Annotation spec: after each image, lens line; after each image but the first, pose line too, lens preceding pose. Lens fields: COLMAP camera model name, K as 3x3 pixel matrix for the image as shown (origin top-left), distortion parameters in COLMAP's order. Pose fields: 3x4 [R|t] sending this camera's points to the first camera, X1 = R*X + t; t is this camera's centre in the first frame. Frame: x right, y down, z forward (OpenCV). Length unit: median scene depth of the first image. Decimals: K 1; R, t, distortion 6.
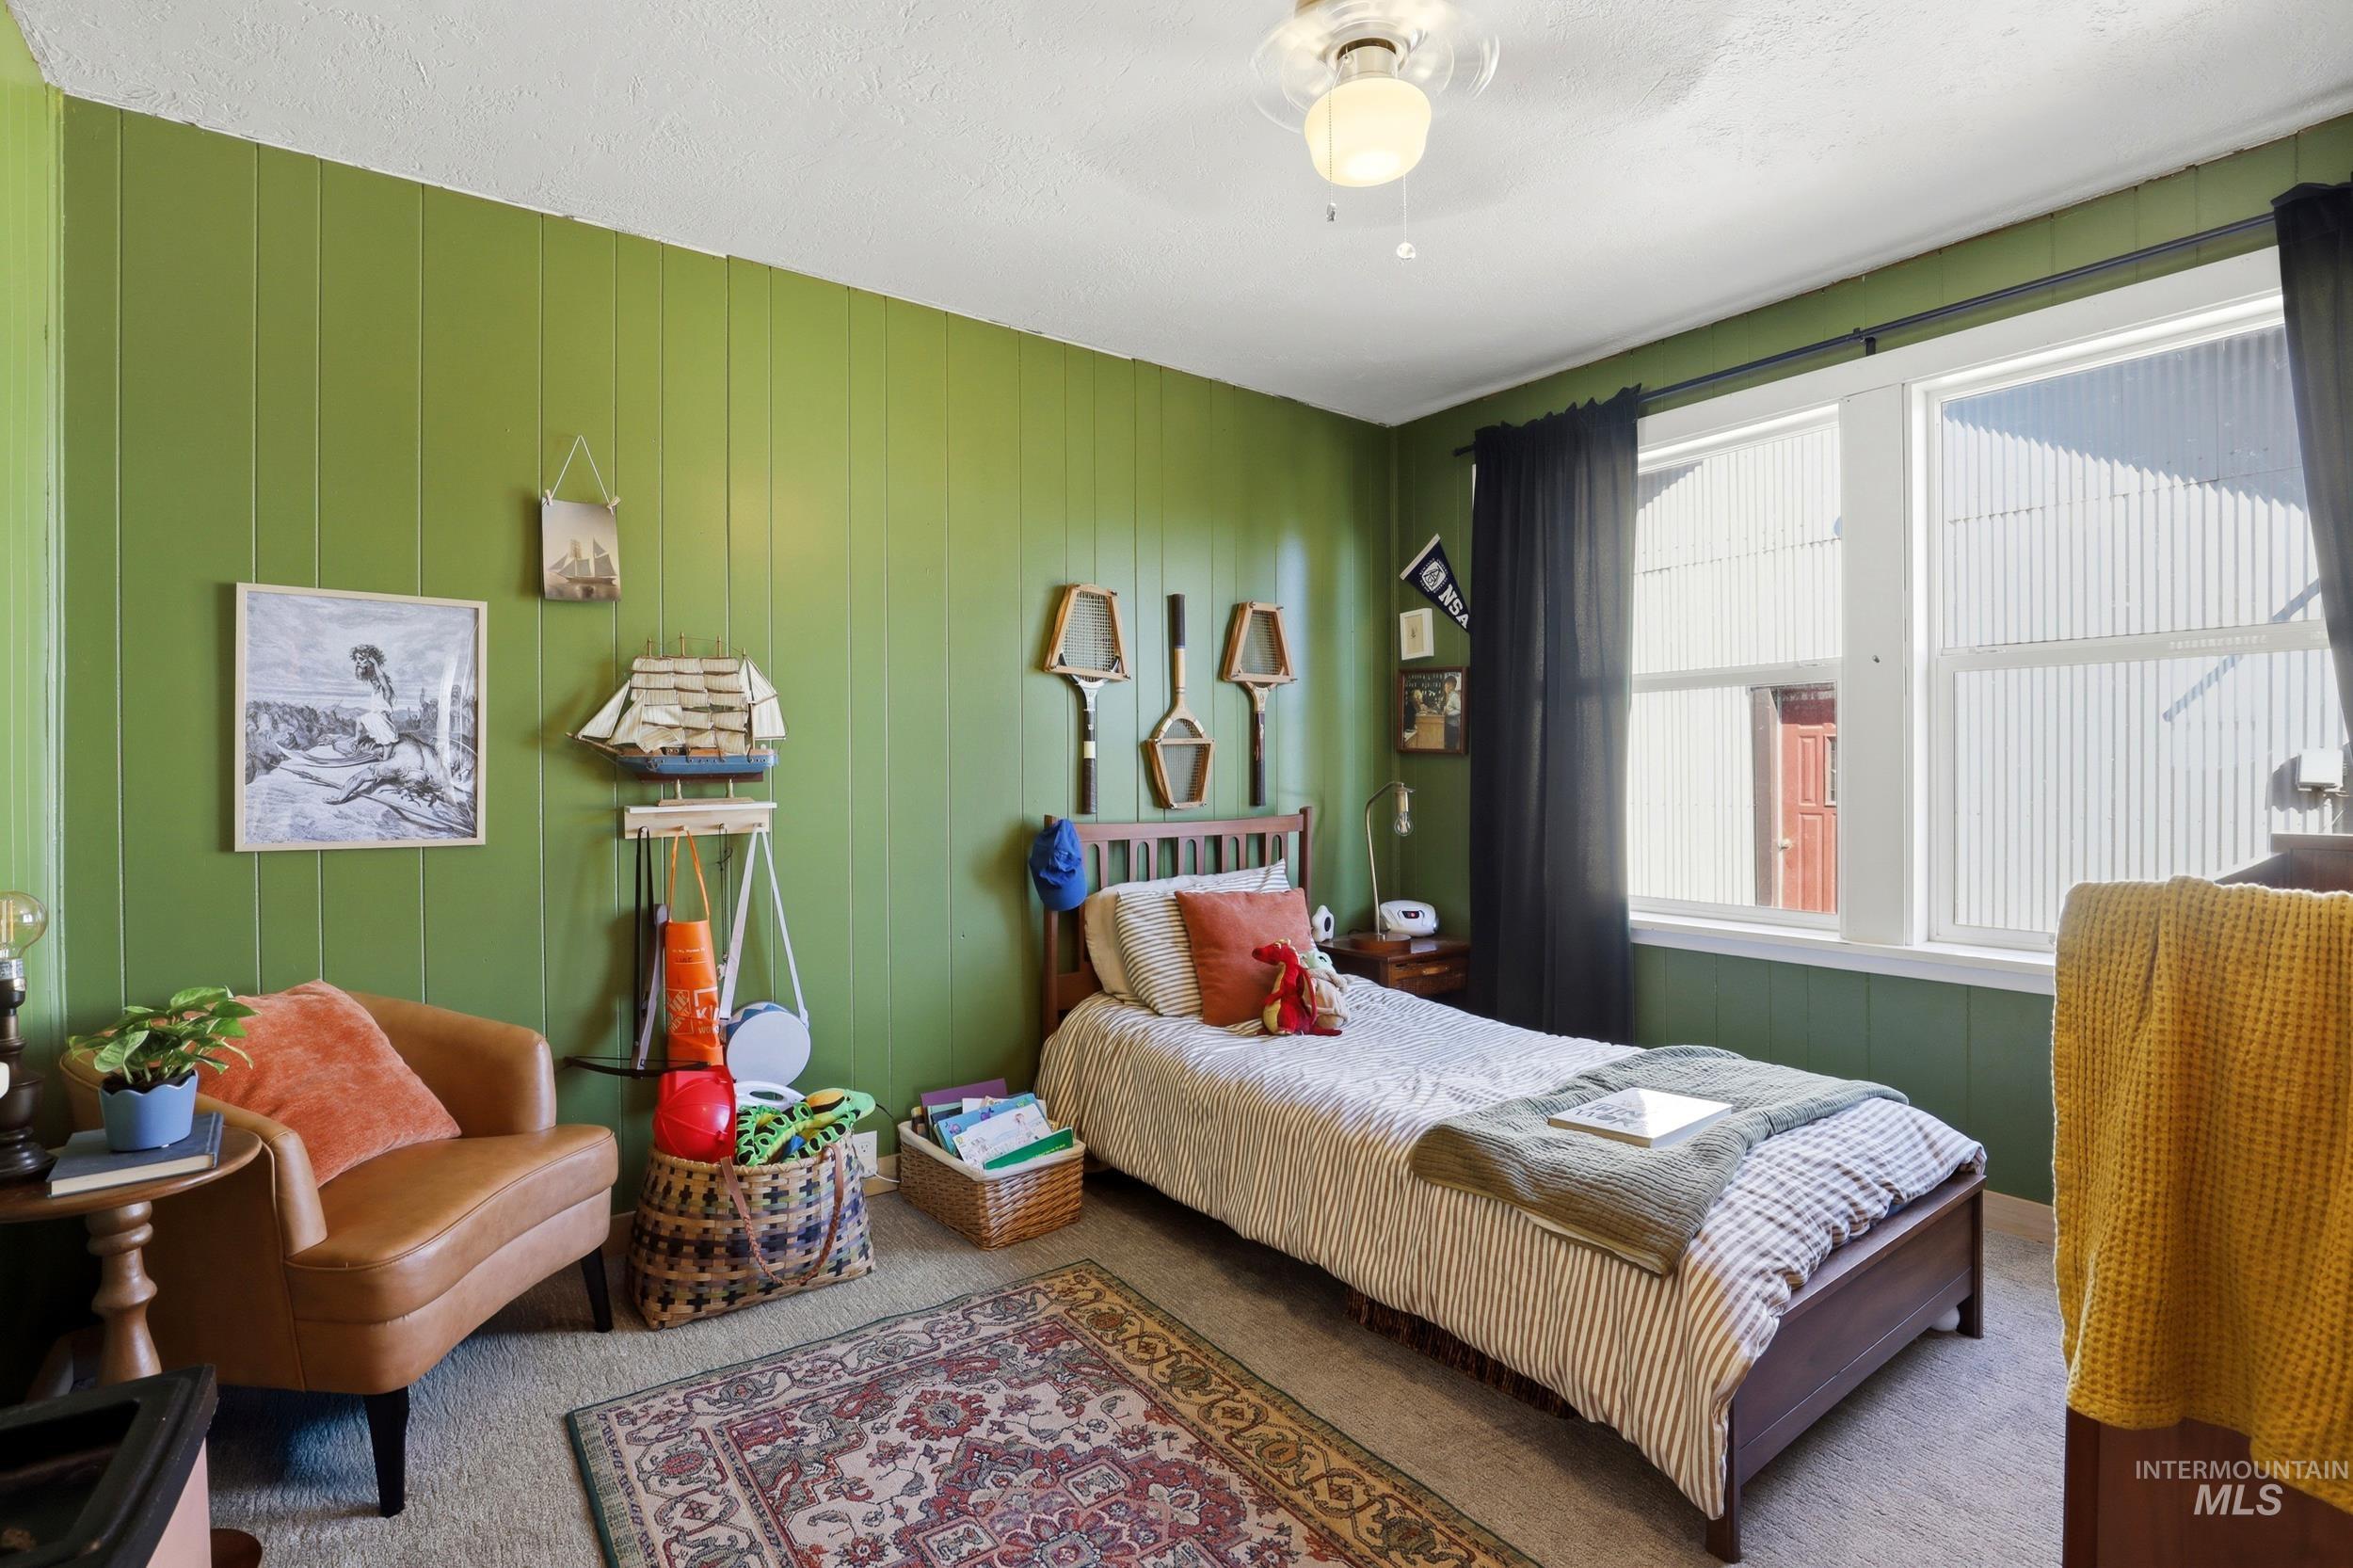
lens RADIAL K [[1088.3, 0, 1171.6], [0, 1088.3, 779.1], [0, 0, 1]] dist [-0.034700, 0.004473]
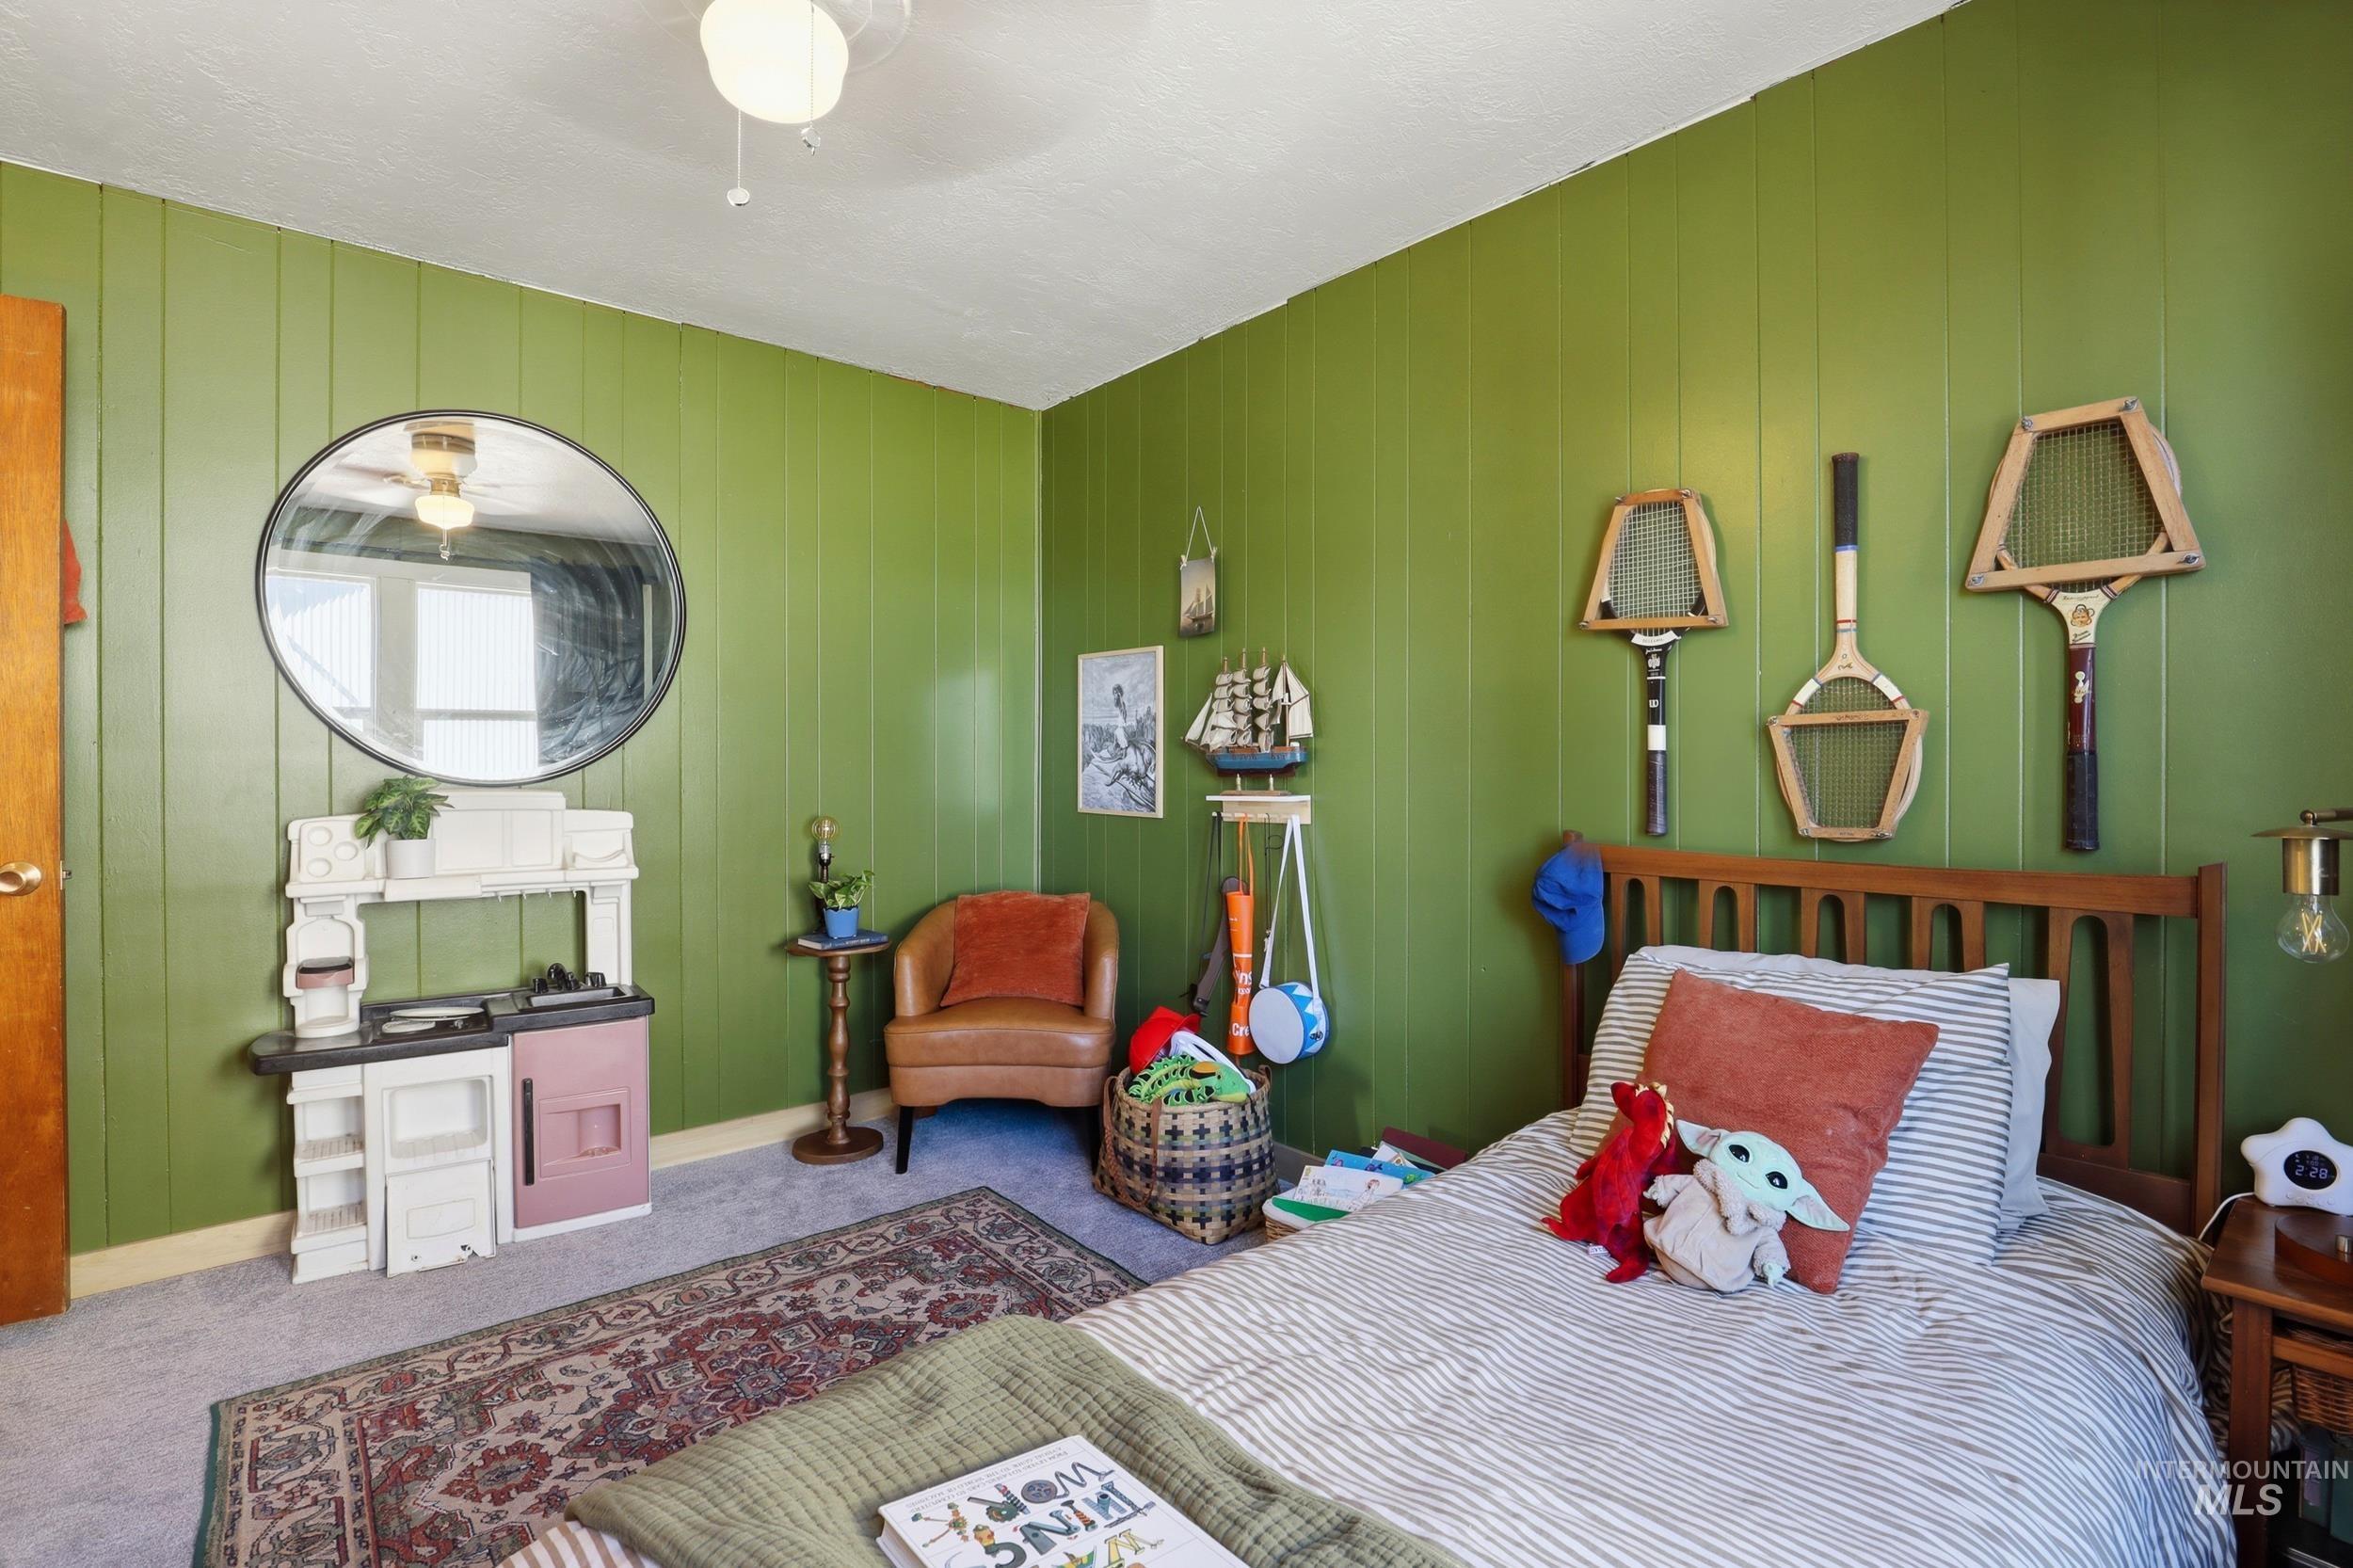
lens RADIAL K [[1088.3, 0, 1170.4], [0, 1088.3, 776.2], [0, 0, 1]] dist [-0.034700, 0.004473]
pose [[0.068478, 0.013190, -0.997565, 0.805483], [-0.010297, 0.999869, 0.012513, -0.012221], [0.997599, 0.009415, 0.068605, 0.936414]]
